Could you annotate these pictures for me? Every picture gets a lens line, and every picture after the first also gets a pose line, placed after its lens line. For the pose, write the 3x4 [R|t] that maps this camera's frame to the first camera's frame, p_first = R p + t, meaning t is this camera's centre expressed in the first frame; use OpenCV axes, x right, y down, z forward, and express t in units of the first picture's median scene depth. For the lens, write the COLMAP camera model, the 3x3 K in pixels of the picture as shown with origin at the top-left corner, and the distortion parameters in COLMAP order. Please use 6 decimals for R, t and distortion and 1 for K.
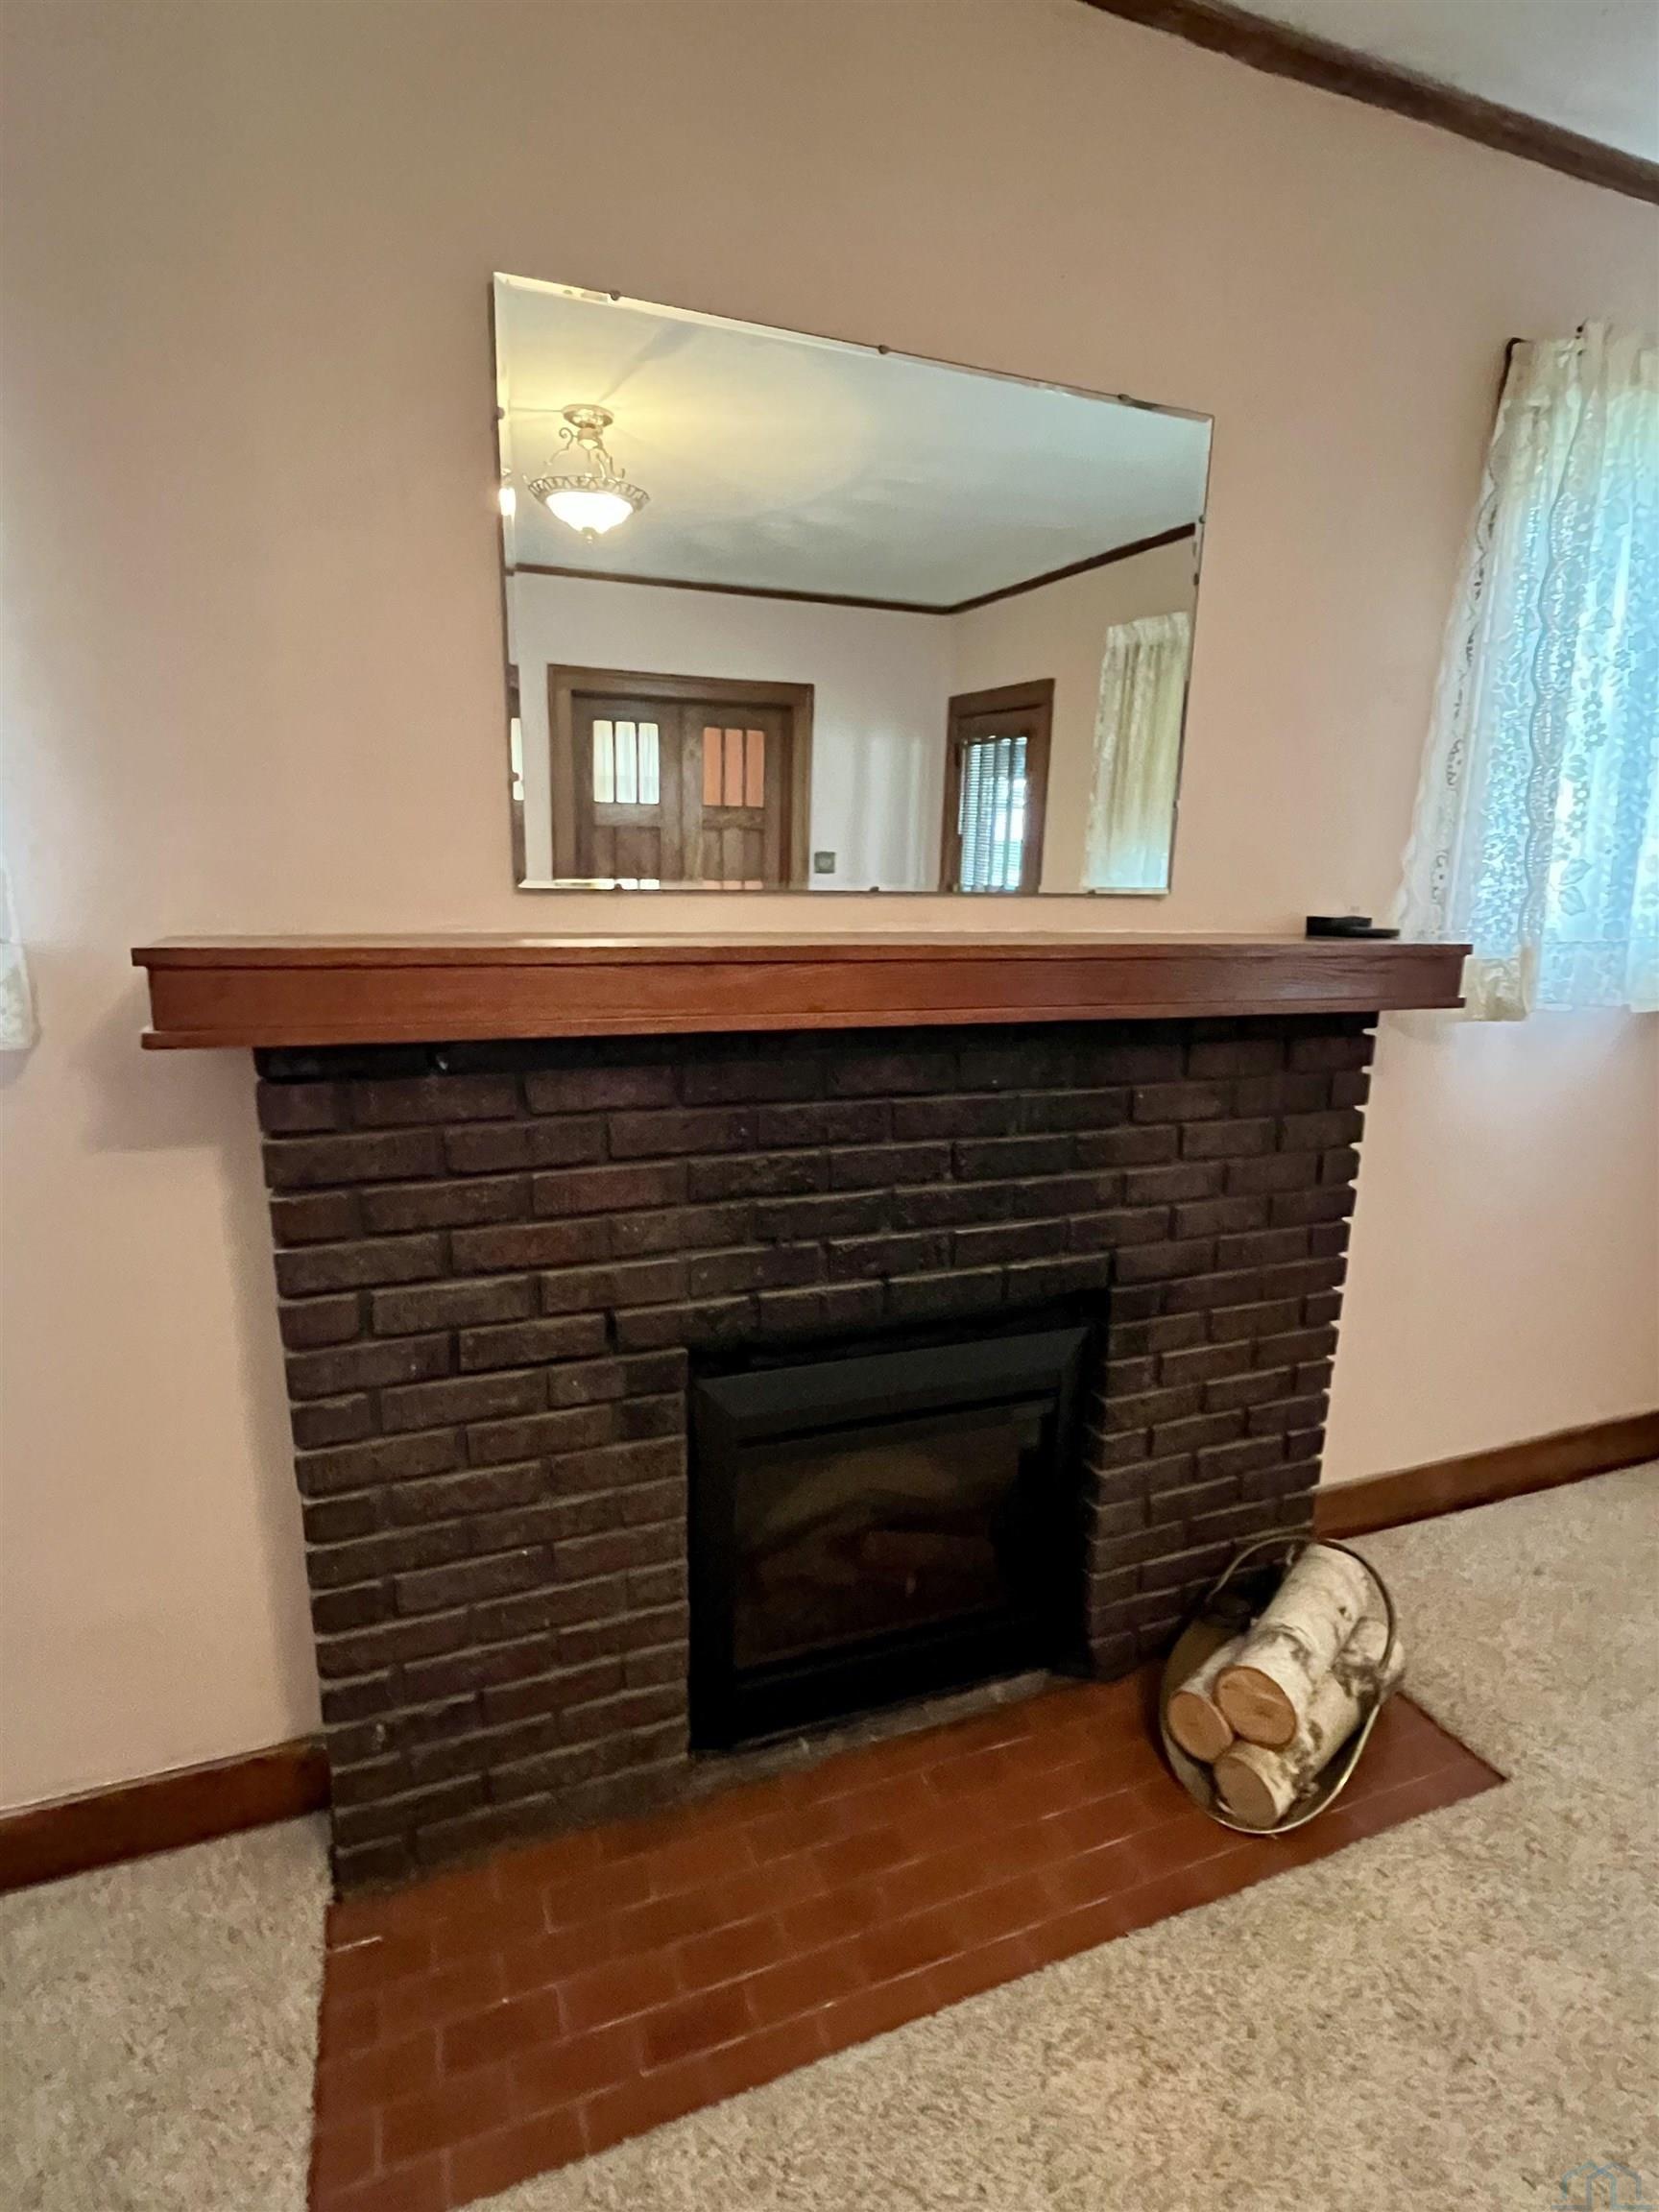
lens RADIAL K [[1119.3, 0, 846.5], [0, 1119.3, 1114.5], [0, 0, 1]] dist [-0.006038, 0.001855]
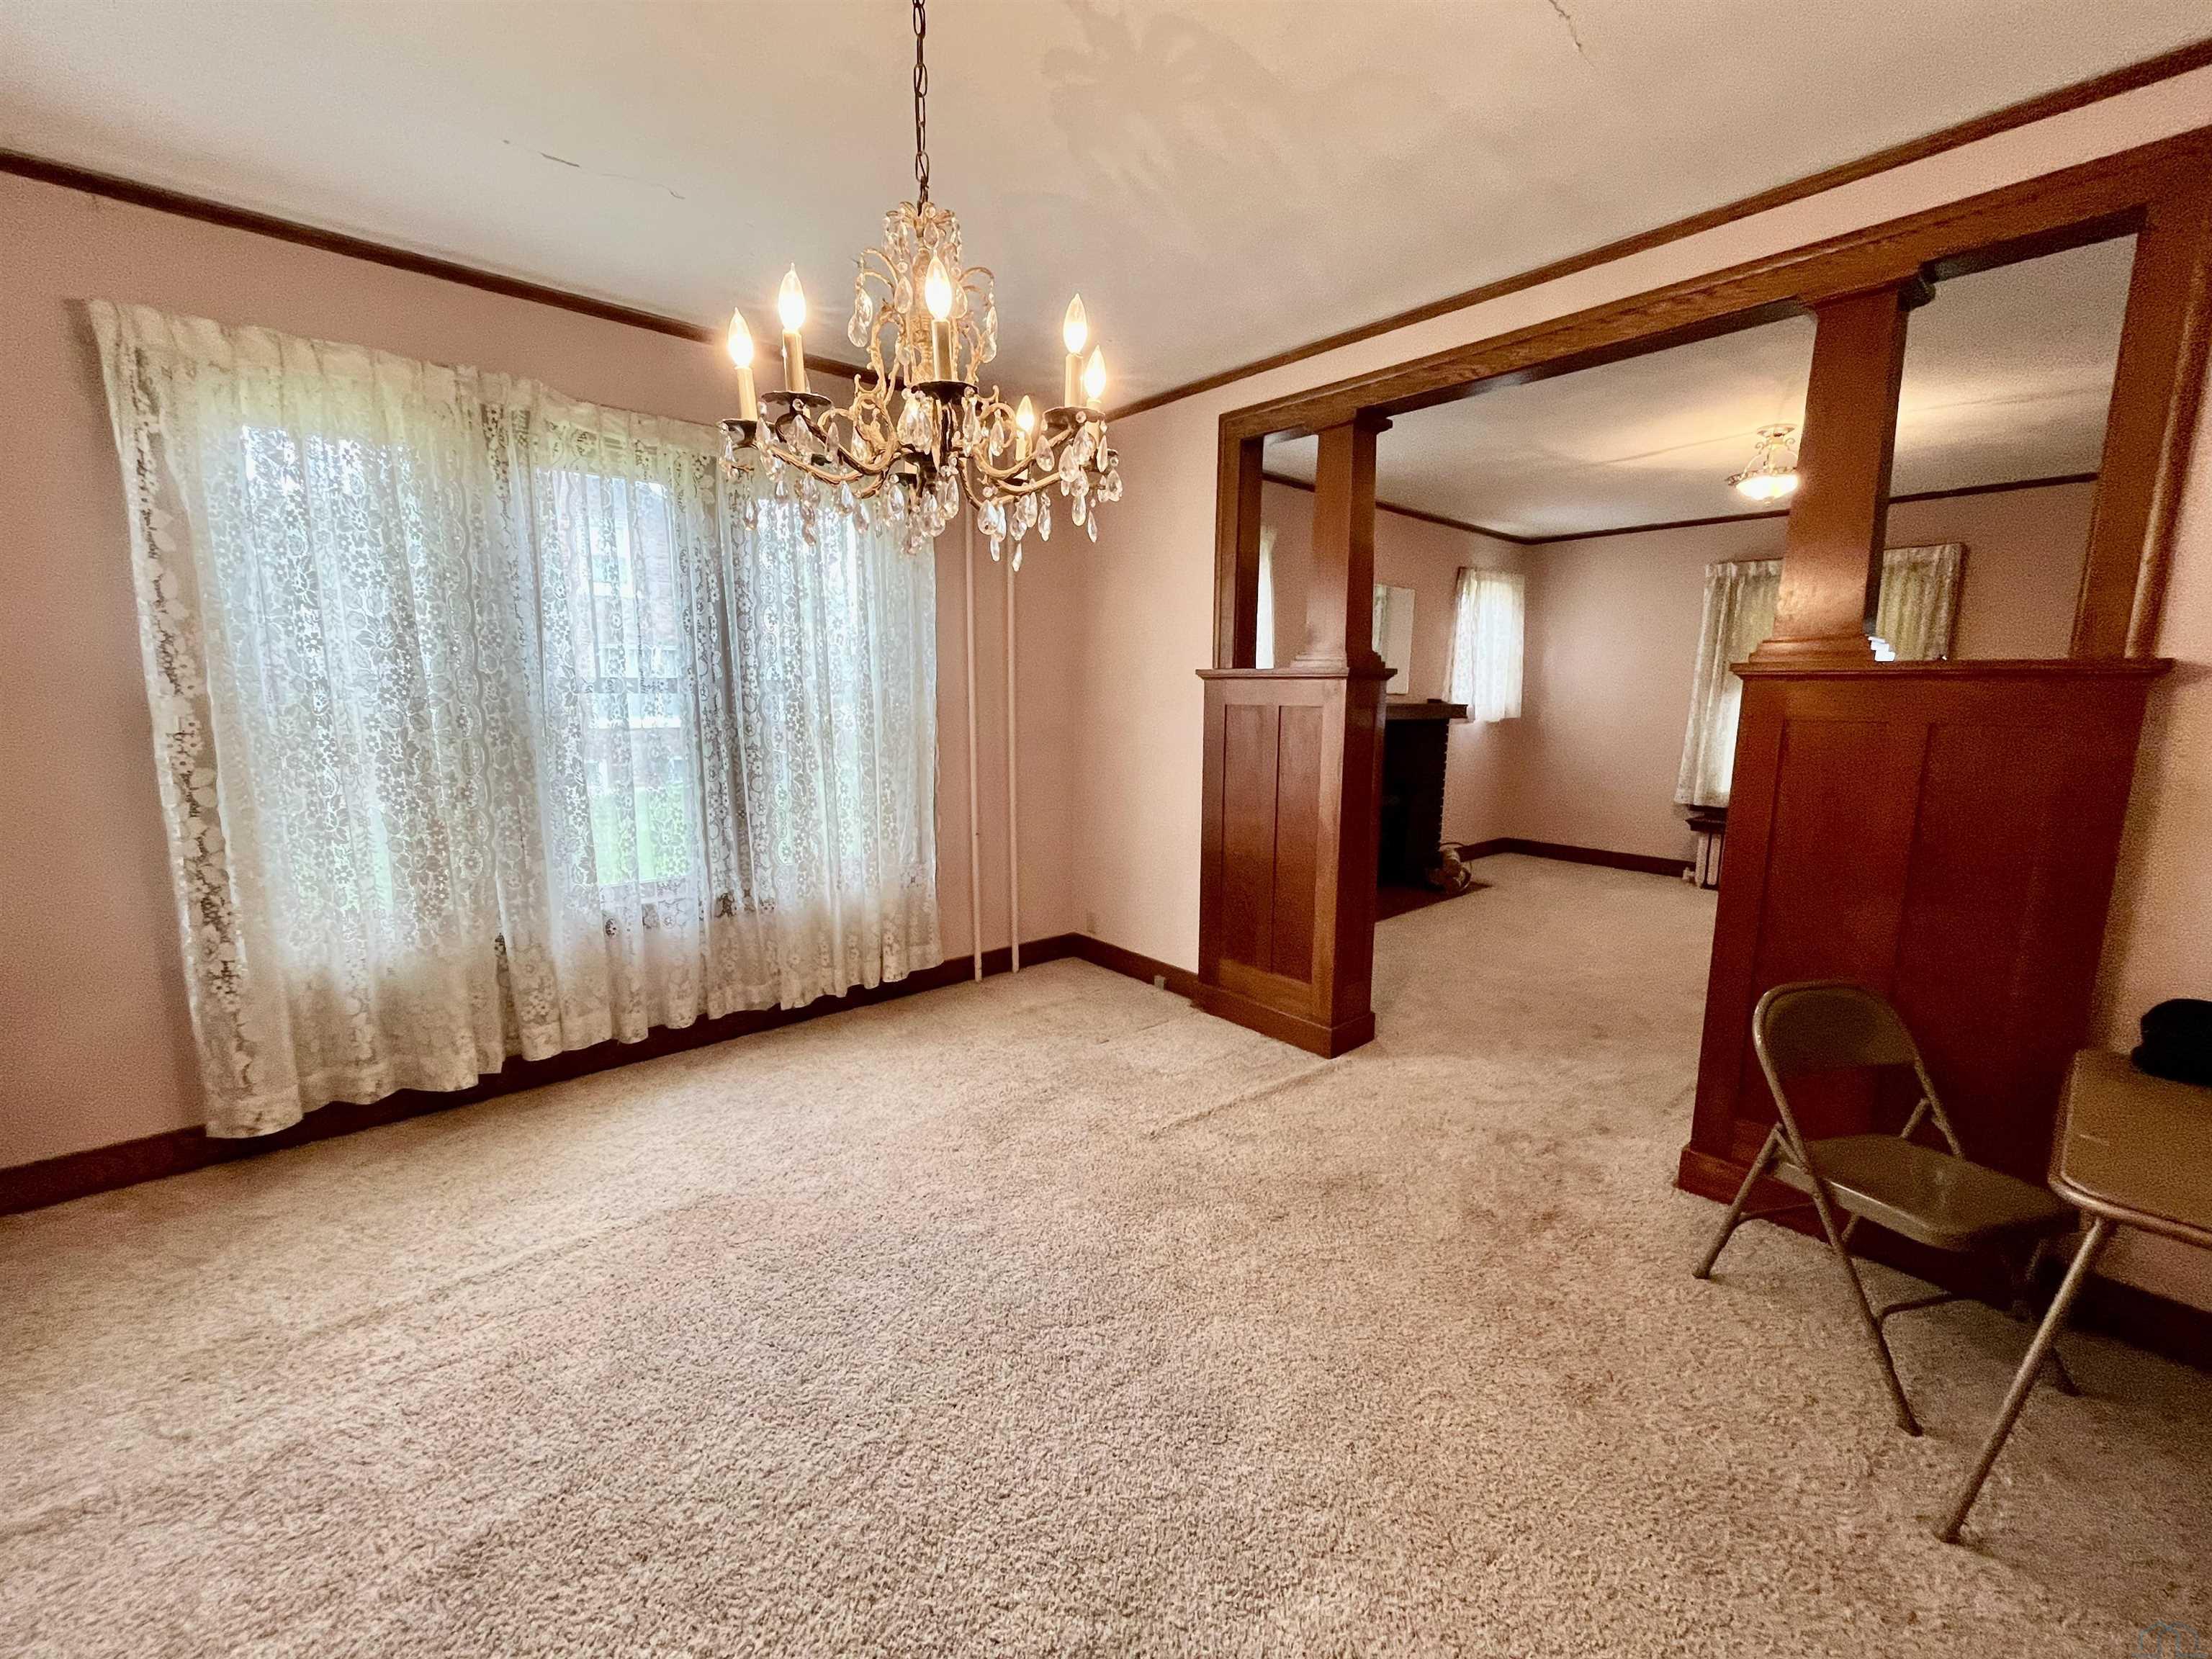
lens RADIAL K [[901.8, 0, 1097.2], [0, 901.8, 830.6], [0, 0, 1]] dist [-0.002573, -0.000999]
pose [[0.942392, -0.054990, 0.329959, -1.815575], [0.074682, 0.996085, -0.047296, 0.363985], [-0.326066, 0.069214, 0.942810, -1.656909]]
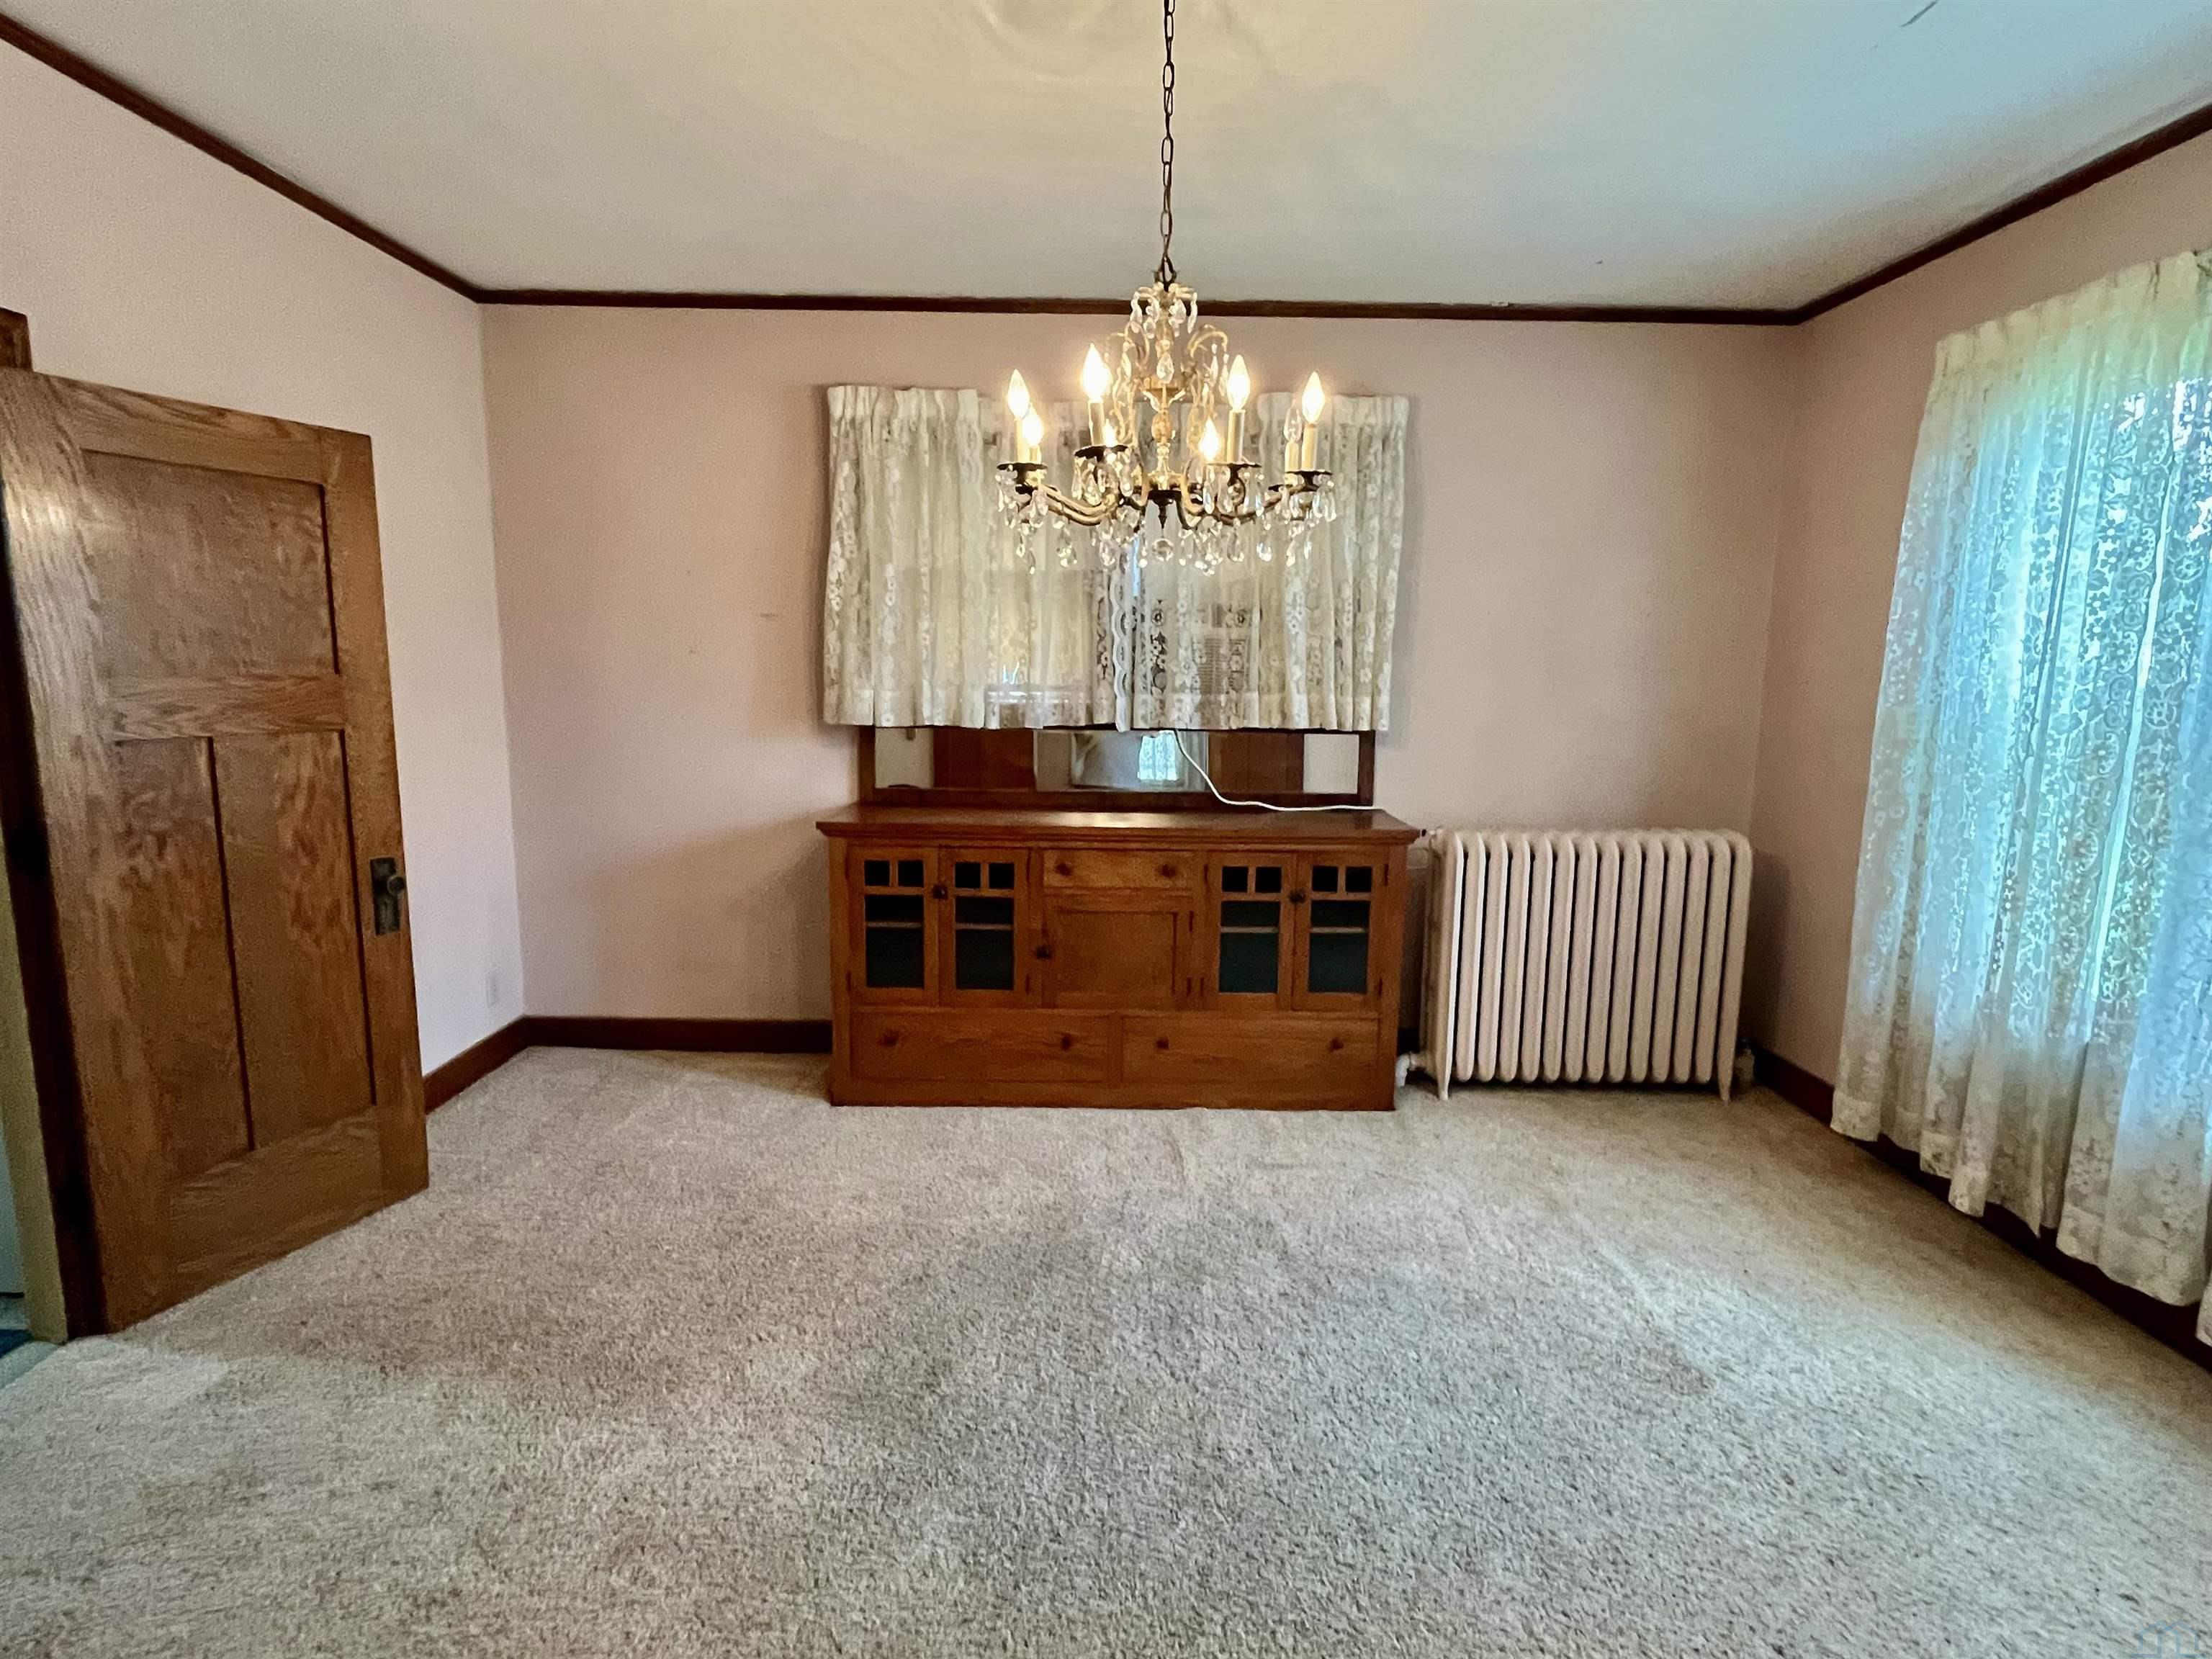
lens RADIAL K [[1119.3, 0, 1098.8], [0, 1119.3, 825.2], [0, 0, 1]] dist [-0.006038, 0.001855]
pose [[-0.360836, 0.125040, -0.924209, -0.754972], [-0.218095, 0.952181, 0.213975, 0.121531], [0.906770, 0.278775, -0.316311, -0.670971]]
